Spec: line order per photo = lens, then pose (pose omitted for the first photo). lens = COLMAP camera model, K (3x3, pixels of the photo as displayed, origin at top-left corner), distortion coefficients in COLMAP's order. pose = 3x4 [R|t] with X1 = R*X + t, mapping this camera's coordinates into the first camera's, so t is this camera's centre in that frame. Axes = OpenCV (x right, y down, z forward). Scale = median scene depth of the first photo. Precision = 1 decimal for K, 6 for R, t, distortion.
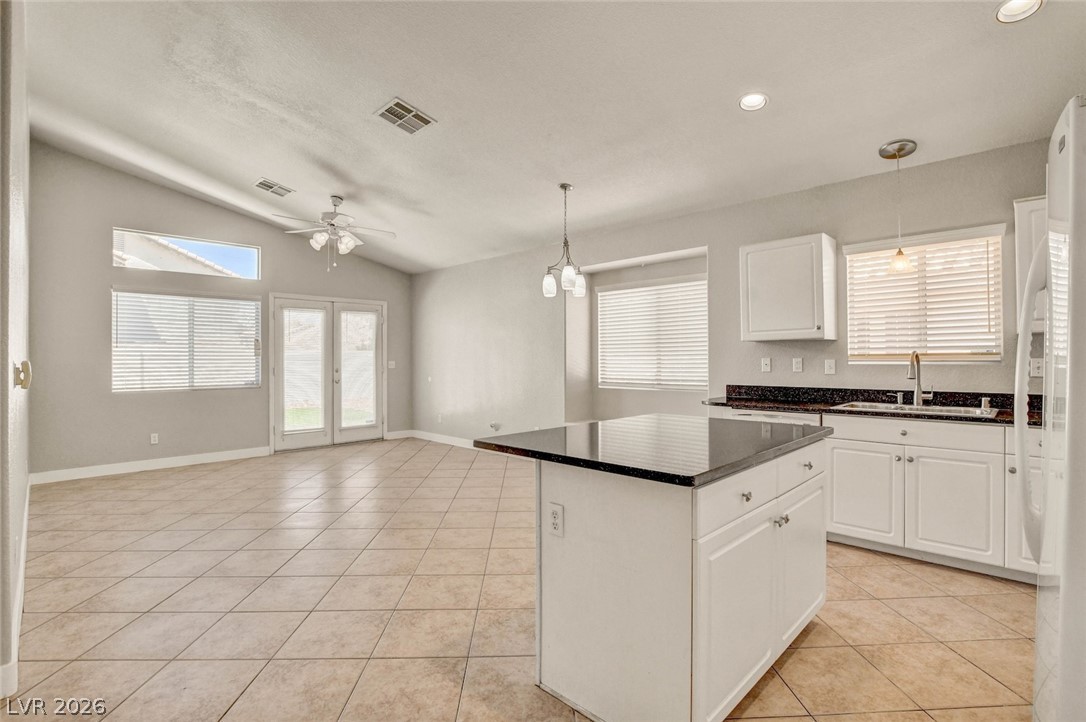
lens RADIAL K [[509.3, 0, 544.5], [0, 509.3, 358.5], [0, 0, 1]] dist [-0.028424, 0.000423]
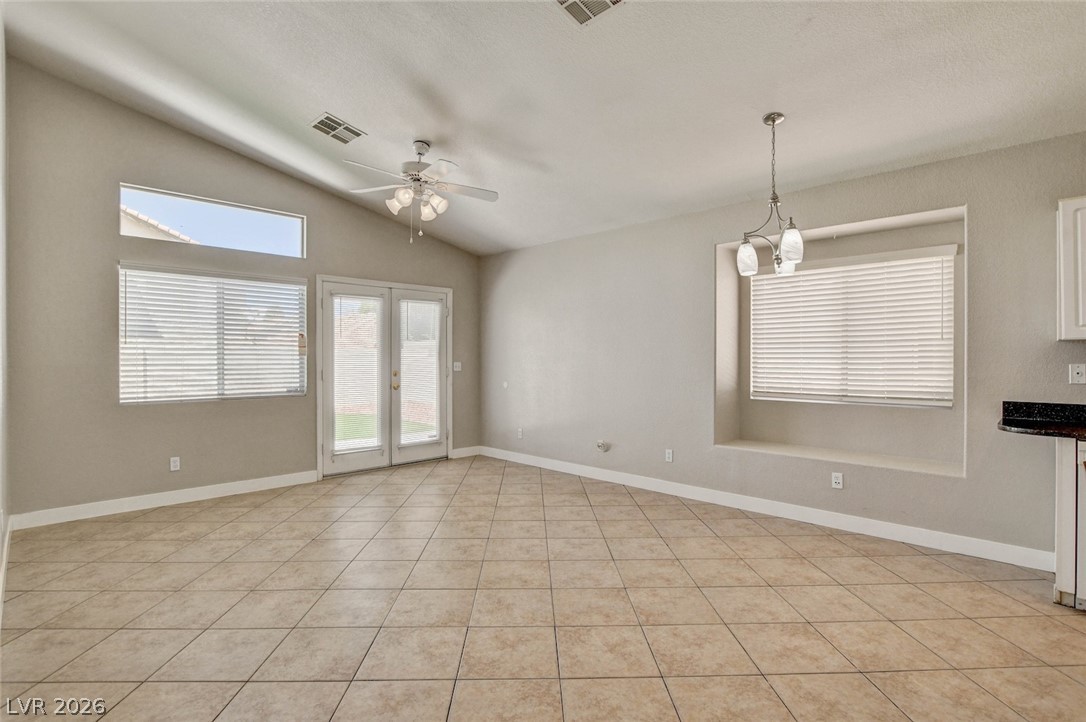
lens RADIAL K [[524.8, 0, 545.2], [0, 524.8, 364.3], [0, 0, 1]] dist [-0.029259, 0.001806]
pose [[0.999974, 0.005466, -0.004799, -0.213641], [-0.005404, 0.999903, 0.012869, -0.004051], [0.004869, -0.012843, 0.999906, 0.218715]]
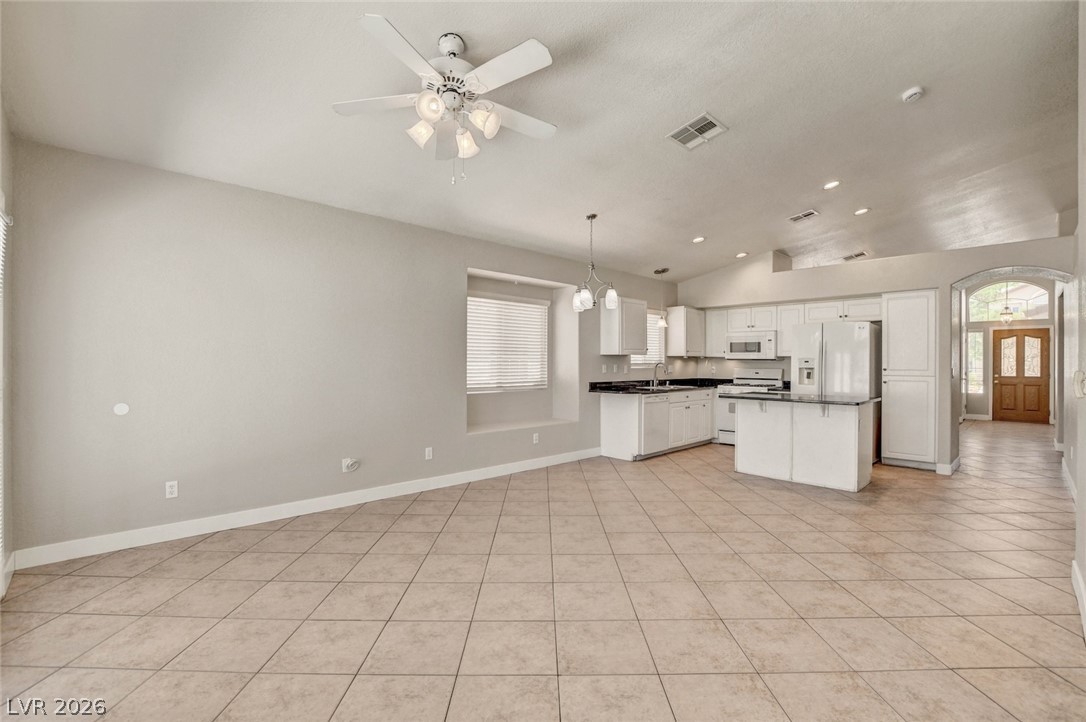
lens RADIAL K [[480.9, 0, 545.0], [0, 480.9, 361.8], [0, 0, 1]] dist [-0.031567, 0.003567]
pose [[0.025345, 0.005686, 0.999663, -0.833564], [-0.006384, 0.999964, -0.005526, -0.000378], [-0.999658, -0.006242, 0.025380, 0.849151]]
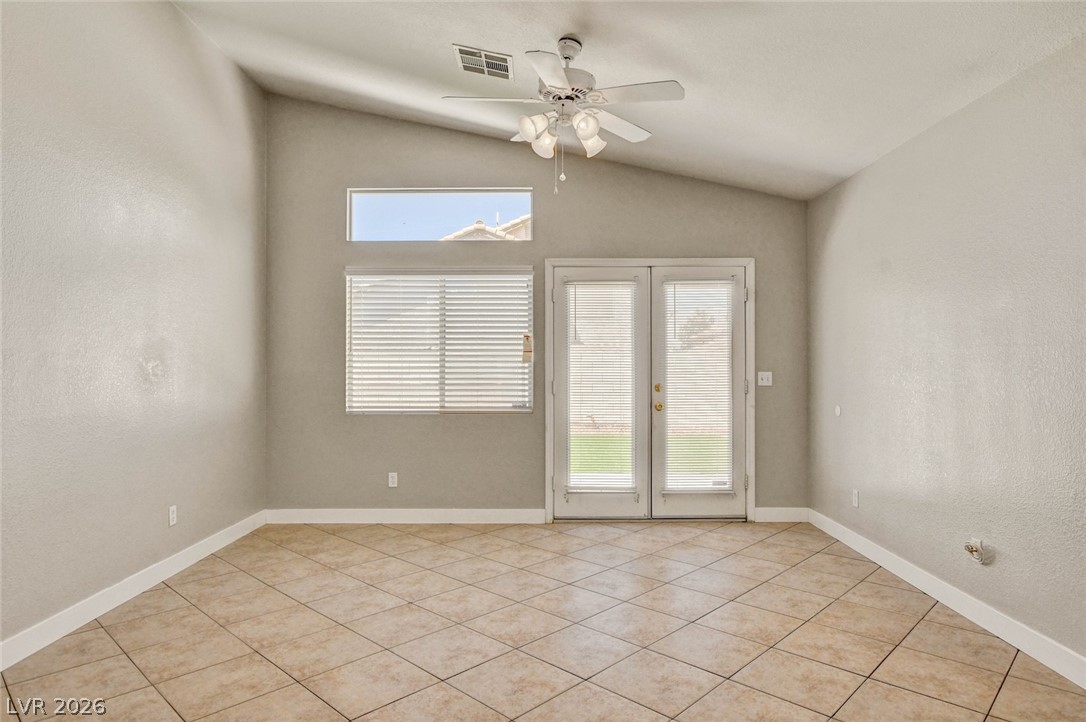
lens RADIAL K [[643.2, 0, 542.5], [0, 643.2, 362.3], [0, 0, 1]] dist [-0.011696, 0.000582]
pose [[0.696705, 0.001234, -0.717356, 0.017102], [-0.001338, 0.999999, 0.000421, -0.006145], [0.717356, 0.000666, 0.696706, 0.518257]]
